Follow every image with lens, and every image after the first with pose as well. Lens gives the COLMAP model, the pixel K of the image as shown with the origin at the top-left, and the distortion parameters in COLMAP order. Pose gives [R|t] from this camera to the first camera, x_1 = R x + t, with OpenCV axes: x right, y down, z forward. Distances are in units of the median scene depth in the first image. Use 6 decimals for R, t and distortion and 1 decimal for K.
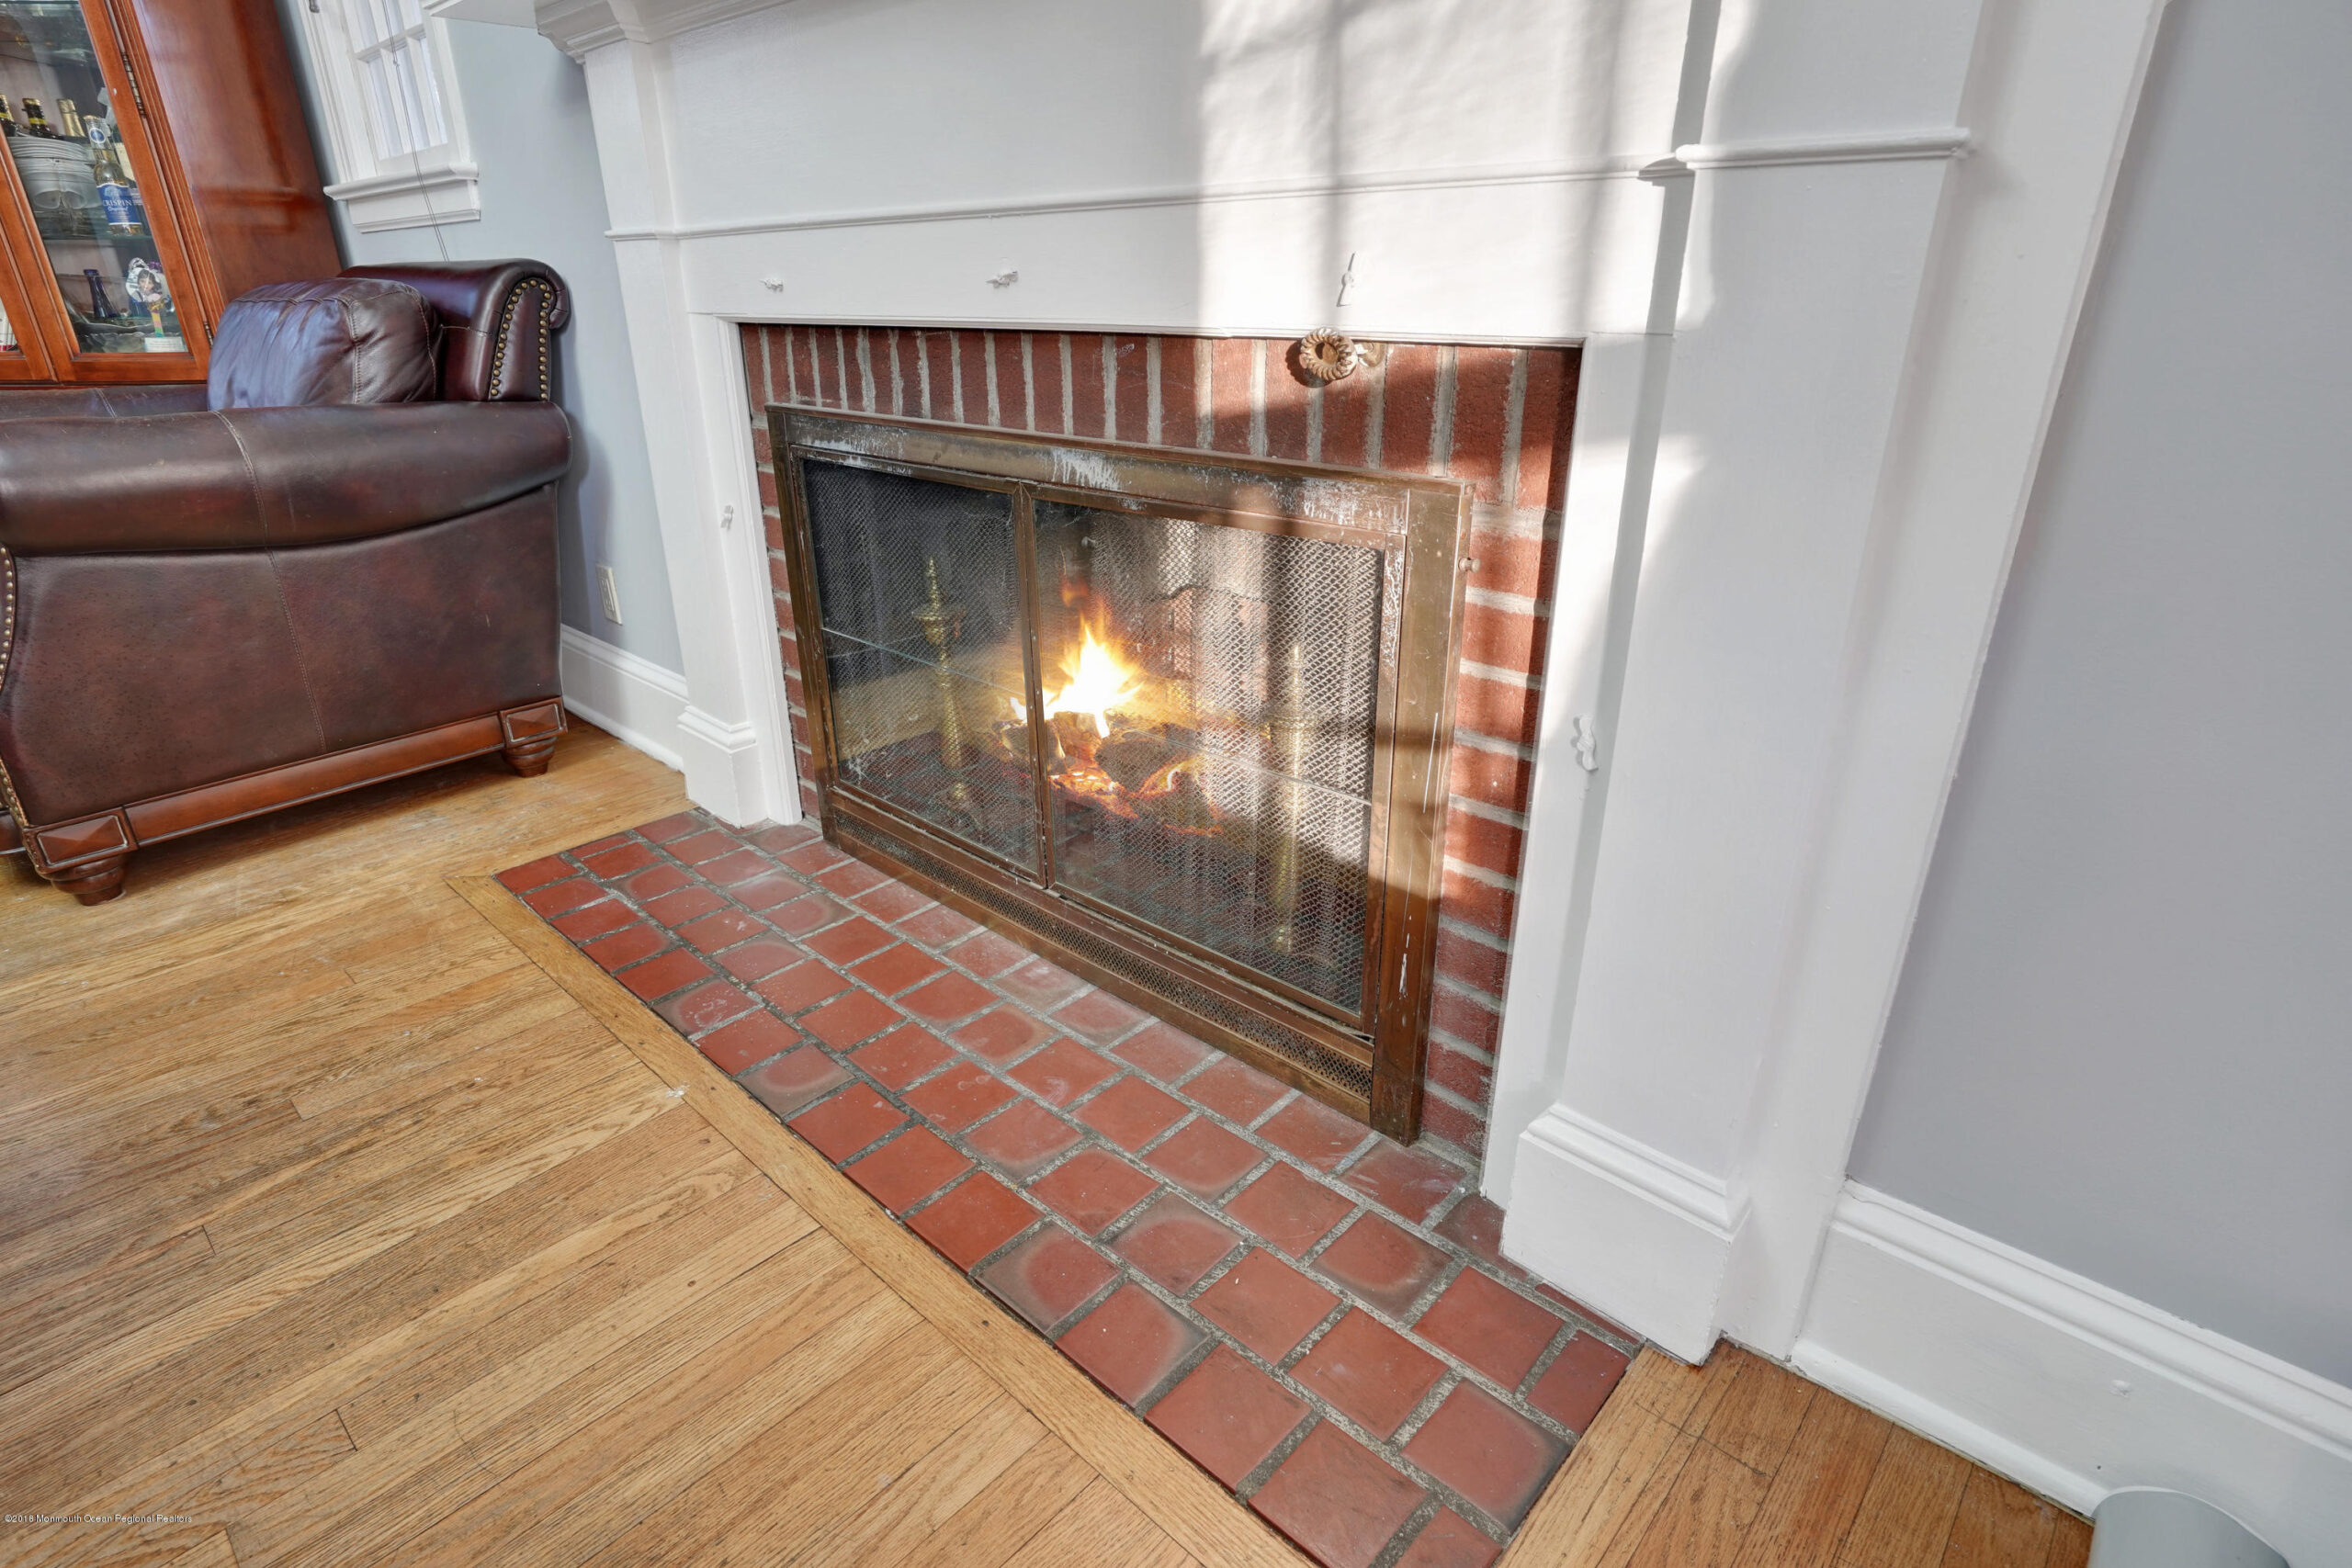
lens RADIAL K [[1201.8, 0, 1177.3], [0, 1201.8, 787.7], [0, 0, 1]] dist [0.002174, 0.000199]
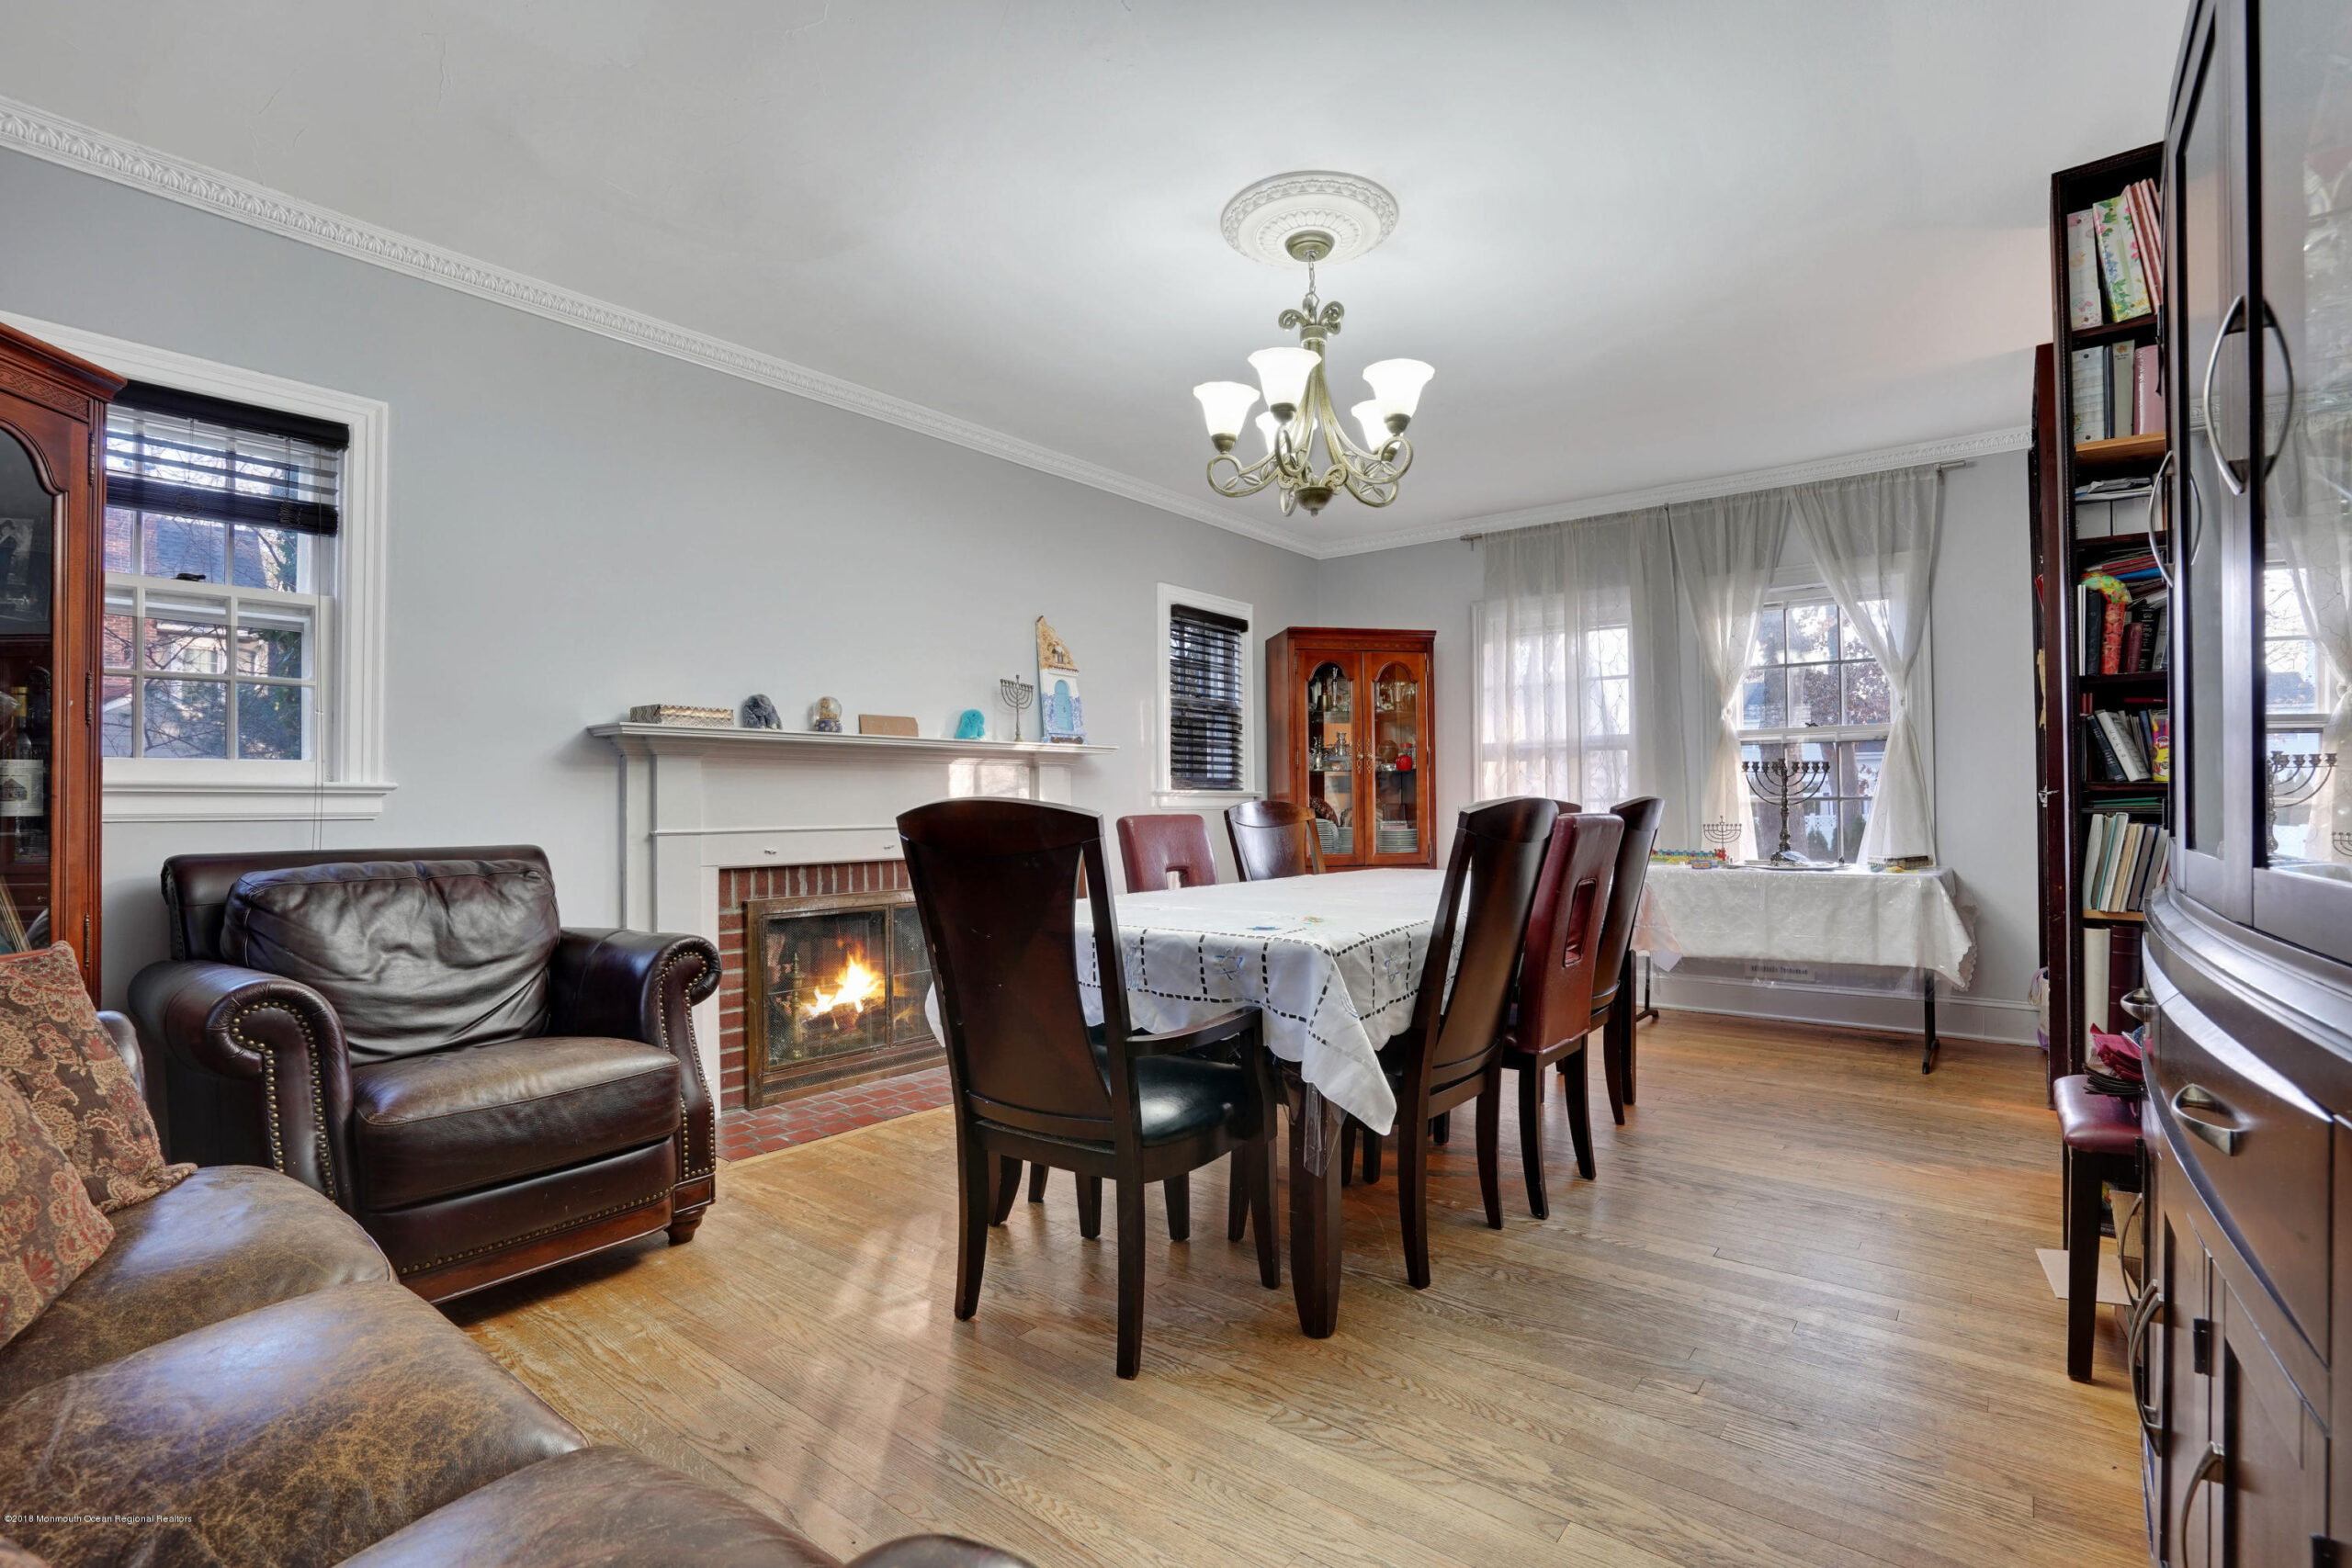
lens RADIAL K [[1073.7, 0, 1179.0], [0, 1073.7, 796.0], [0, 0, 1]] dist [-0.031178, -0.000462]
pose [[-0.088566, 0.016923, 0.995927, -2.638178], [0.387658, 0.921611, 0.018813, -0.238908], [-0.917539, 0.387745, -0.088184, 0.370421]]
